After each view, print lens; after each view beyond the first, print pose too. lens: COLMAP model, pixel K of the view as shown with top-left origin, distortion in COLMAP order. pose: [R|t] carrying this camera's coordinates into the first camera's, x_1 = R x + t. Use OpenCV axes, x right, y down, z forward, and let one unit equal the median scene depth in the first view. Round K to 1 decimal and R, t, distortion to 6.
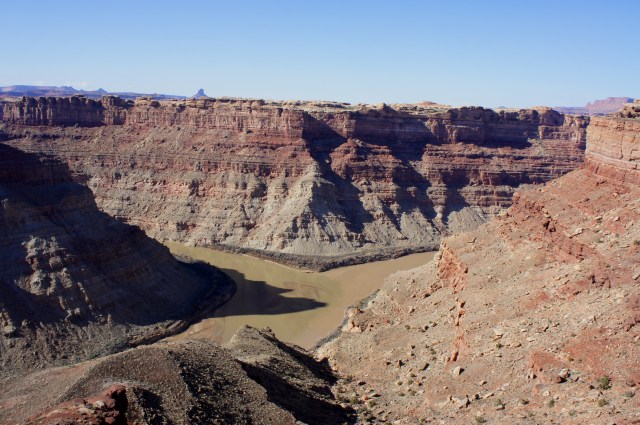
lens RADIAL K [[1002.5, 0, 320.0], [0, 1002.5, 212.5], [0, 0, 1]] dist [0.257014, 1.083885]
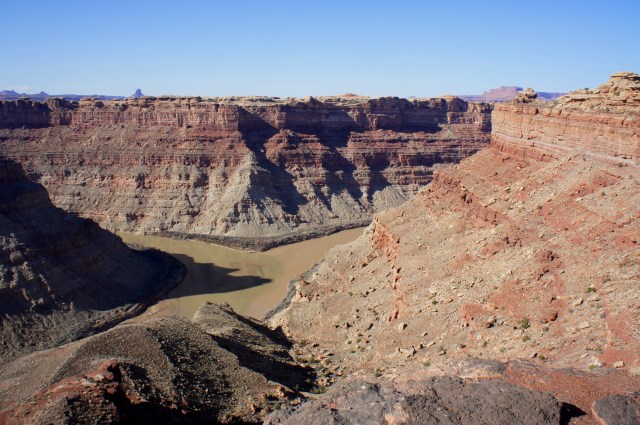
lens RADIAL K [[1002.5, 0, 320.0], [0, 1002.5, 212.5], [0, 0, 1]] dist [0.257014, 1.083885]
pose [[0.985977, -0.054923, 0.157583, -0.112129], [0.052914, 0.998456, 0.016917, 0.001211], [-0.158269, -0.008342, 0.987361, -0.104076]]
